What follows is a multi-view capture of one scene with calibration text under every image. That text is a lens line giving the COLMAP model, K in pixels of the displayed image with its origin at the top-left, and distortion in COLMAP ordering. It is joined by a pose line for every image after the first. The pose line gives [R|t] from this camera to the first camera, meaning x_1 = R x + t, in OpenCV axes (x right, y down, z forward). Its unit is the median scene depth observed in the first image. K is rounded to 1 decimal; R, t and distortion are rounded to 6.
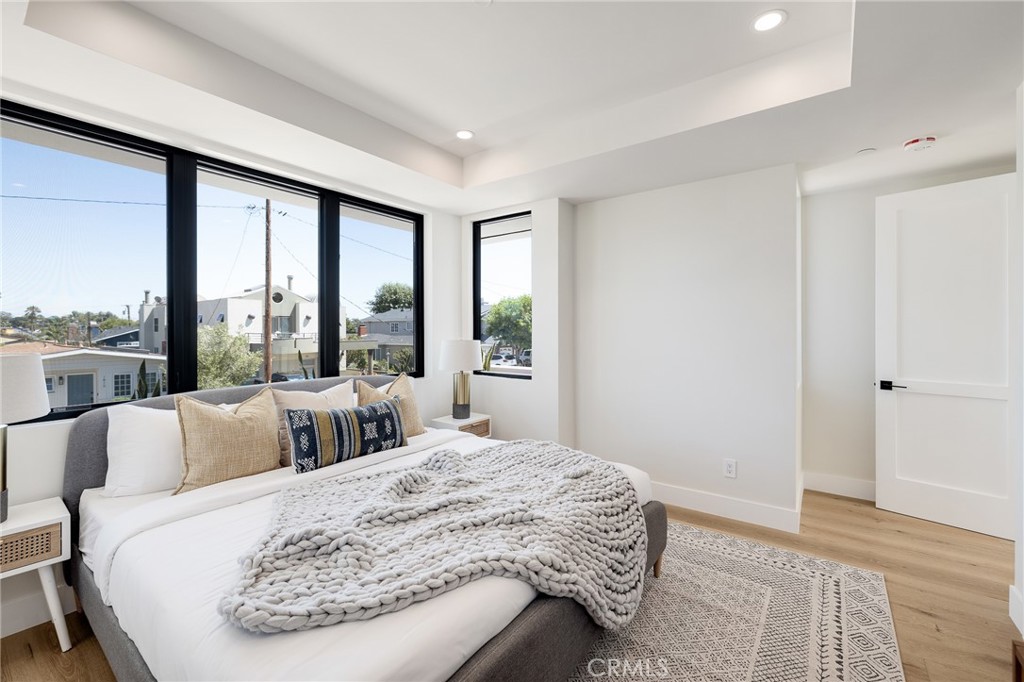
lens RADIAL K [[443.3, 0, 512.9], [0, 443.3, 333.6], [0, 0, 1]] dist [-0.000293, -0.001448]
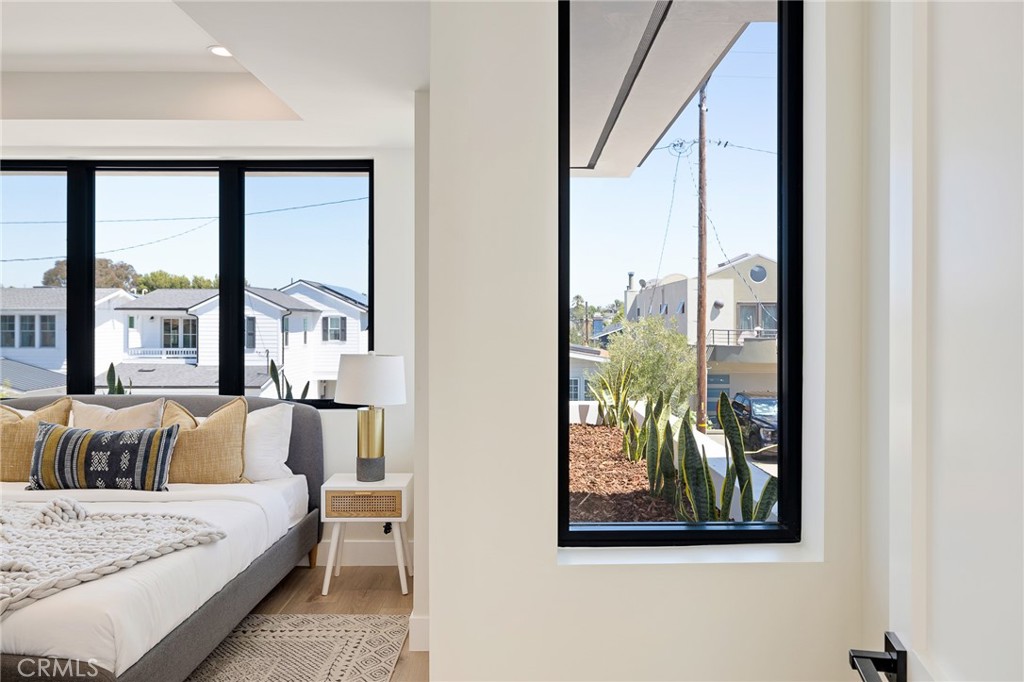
lens RADIAL K [[754.9, 0, 520.7], [0, 754.9, 323.8], [0, 0, 1]] dist [0.009512, -0.001886]
pose [[0.574818, 0.002043, -0.818279, 1.109240], [-0.006592, 0.999976, -0.002134, -0.032925], [0.818255, 0.006620, 0.574818, 0.719721]]
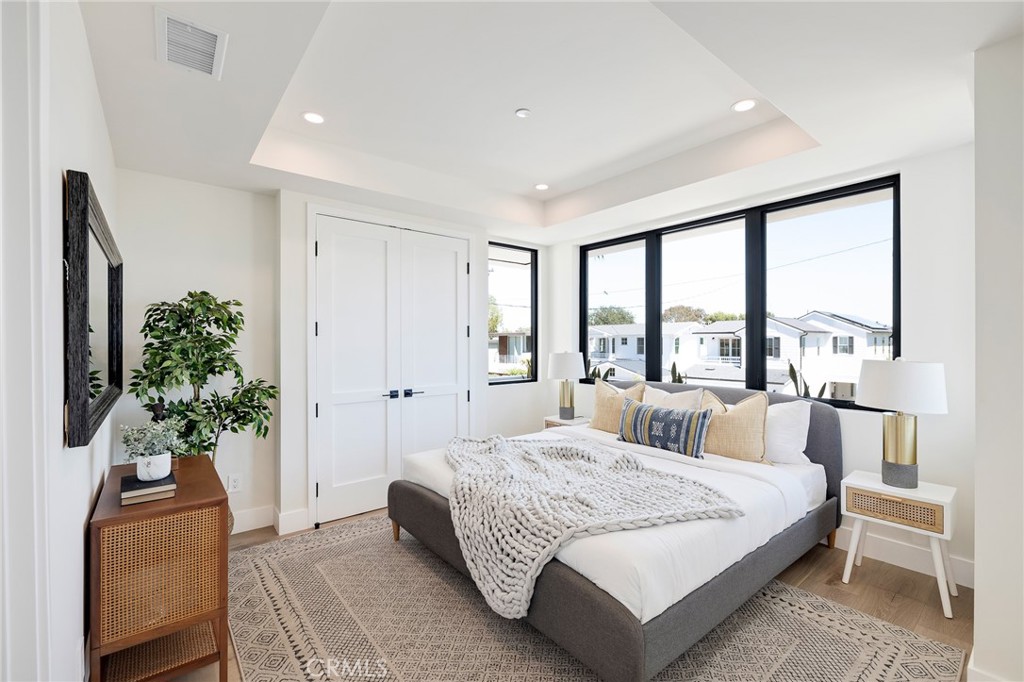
lens RADIAL K [[443.3, 0, 516.0], [0, 443.3, 342.8], [0, 0, 1]] dist [-0.000293, -0.001448]
pose [[-0.260535, 0.001958, -0.965463, 0.801260], [-0.004141, 0.999986, 0.003146, -0.011176], [0.965456, 0.004818, -0.260523, 0.817455]]
